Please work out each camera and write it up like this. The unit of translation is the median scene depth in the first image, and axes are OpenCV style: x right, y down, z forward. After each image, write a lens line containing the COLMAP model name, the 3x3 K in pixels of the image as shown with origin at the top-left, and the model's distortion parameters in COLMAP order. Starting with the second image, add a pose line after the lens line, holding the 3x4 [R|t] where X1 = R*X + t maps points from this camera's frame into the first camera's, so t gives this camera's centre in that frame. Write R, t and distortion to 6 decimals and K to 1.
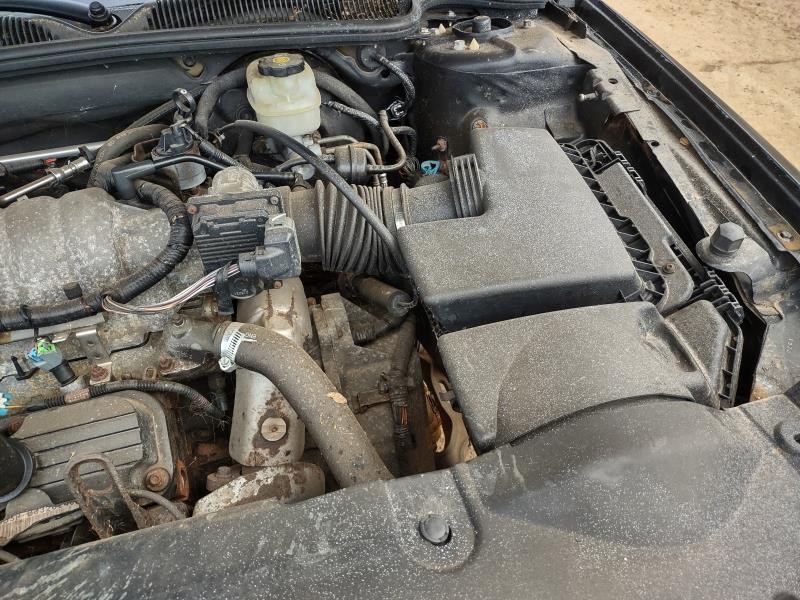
lens RADIAL K [[614.5, 0, 400.0], [0, 614.5, 300.0], [0, 0, 1]] dist [0.044368, -0.060256]
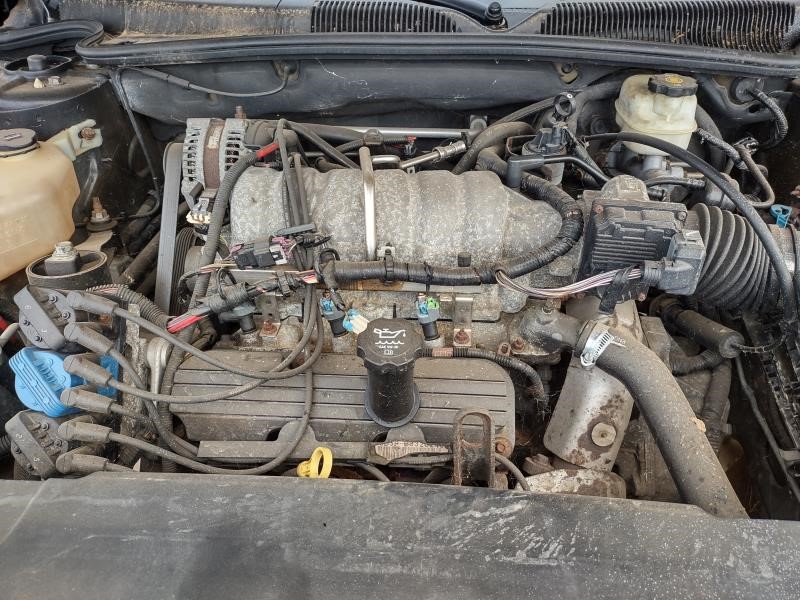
lens RADIAL K [[614.5, 0, 400.0], [0, 614.5, 300.0], [0, 0, 1]] dist [0.044368, -0.060256]
pose [[0.937019, 0.239296, -0.254427, -0.325970], [-0.244775, 0.969524, 0.010392, 0.069240], [0.249160, 0.052540, 0.967036, -0.080336]]
